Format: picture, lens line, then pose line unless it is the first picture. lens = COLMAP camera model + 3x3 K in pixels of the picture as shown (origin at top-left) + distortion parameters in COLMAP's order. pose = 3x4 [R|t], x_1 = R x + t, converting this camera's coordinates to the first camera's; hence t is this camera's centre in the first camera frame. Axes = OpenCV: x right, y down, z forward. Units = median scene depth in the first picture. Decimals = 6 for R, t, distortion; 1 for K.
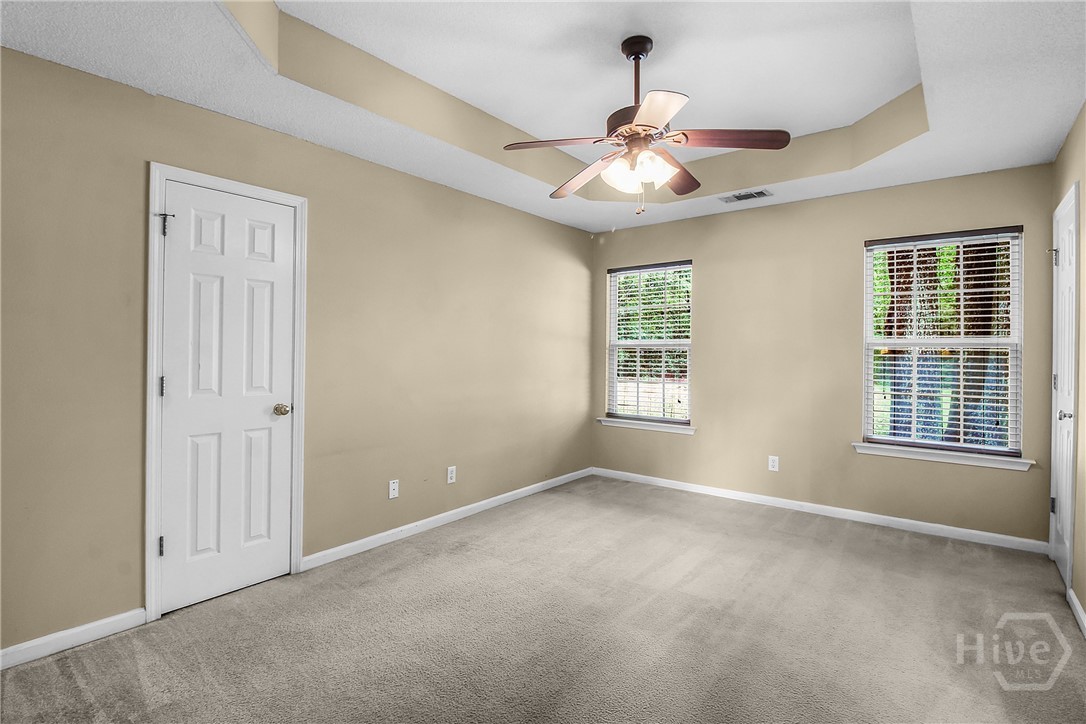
lens RADIAL K [[537.6, 0, 546.4], [0, 537.6, 349.1], [0, 0, 1]] dist [-0.004550, -0.000154]
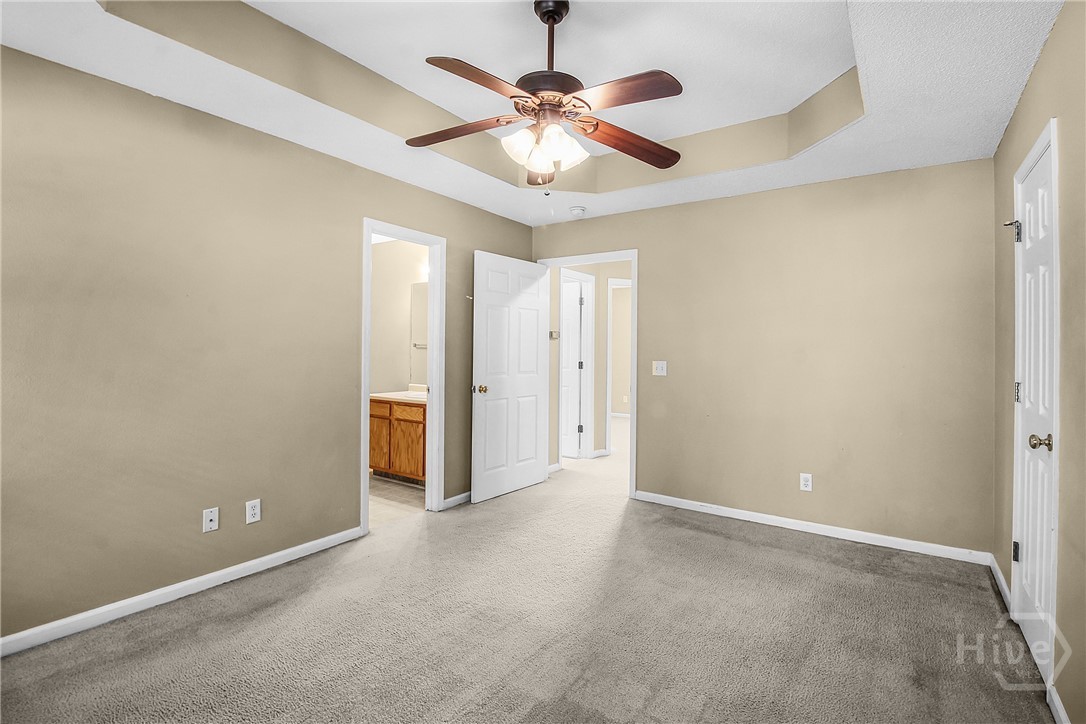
lens RADIAL K [[512.6, 0, 544.8], [0, 512.6, 338.5], [0, 0, 1]] dist [-0.001207, -0.000702]
pose [[0.998357, 0.010199, 0.056378, 0.128170], [-0.009023, 0.999737, -0.021070, 0.001603], [-0.056578, 0.020527, 0.998187, 0.170760]]
